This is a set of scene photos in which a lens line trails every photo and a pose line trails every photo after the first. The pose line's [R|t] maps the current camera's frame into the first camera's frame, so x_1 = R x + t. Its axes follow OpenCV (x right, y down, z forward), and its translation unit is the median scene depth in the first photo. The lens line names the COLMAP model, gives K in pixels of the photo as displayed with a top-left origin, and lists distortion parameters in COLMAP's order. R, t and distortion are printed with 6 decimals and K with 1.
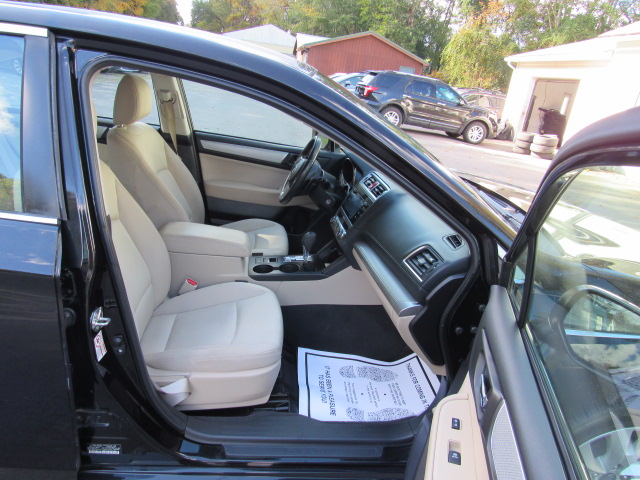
lens RADIAL K [[457.4, 0, 319.6], [0, 457.4, 240.5], [0, 0, 1]] dist [-0.028022, -0.001952]
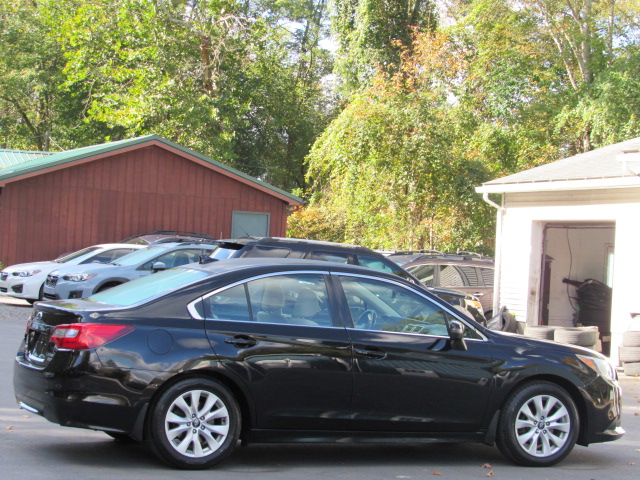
lens RADIAL K [[1677.8, 0, 325.2], [0, 1677.8, 244.9], [0, 0, 1]] dist [-0.026959, 0.000000]
pose [[0.961455, -0.082707, 0.262228, -0.187269], [0.163878, 0.938158, -0.304963, 0.148272], [-0.220789, 0.336182, 0.915551, -0.497081]]
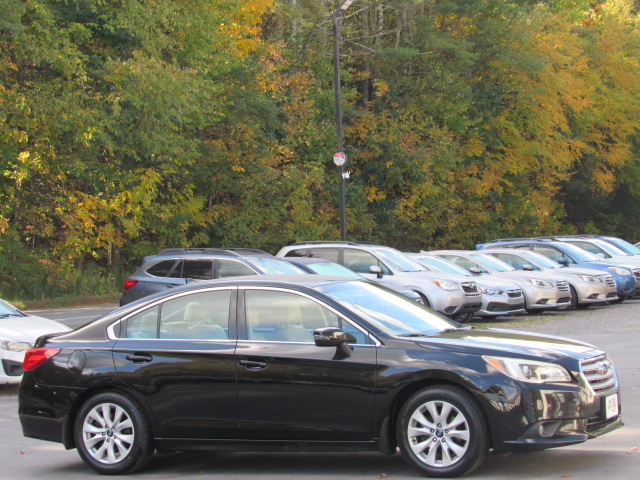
lens RADIAL K [[1677.8, 0, 319.7], [0, 1677.8, 238.7], [0, 0, 1]] dist [-0.026959, 0.000000]
pose [[0.837134, -0.177002, -0.517568, 0.319170], [-0.034861, 0.927011, -0.373411, 0.190074], [0.545886, 0.330638, 0.769862, -0.416325]]
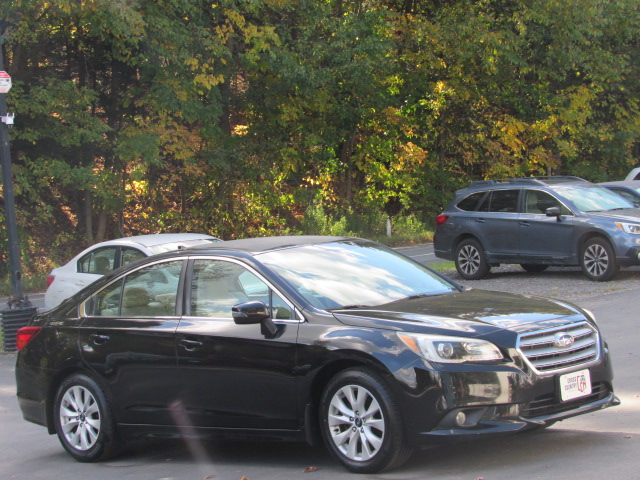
lens RADIAL K [[1677.8, 0, 320.7], [0, 1677.8, 240.0], [0, 0, 1]] dist [-0.026959, 0.000000]
pose [[0.614919, -0.182731, -0.767127, 0.429477], [-0.096444, 0.948054, -0.303136, 0.136746], [0.782670, 0.260389, 0.565354, -0.234225]]
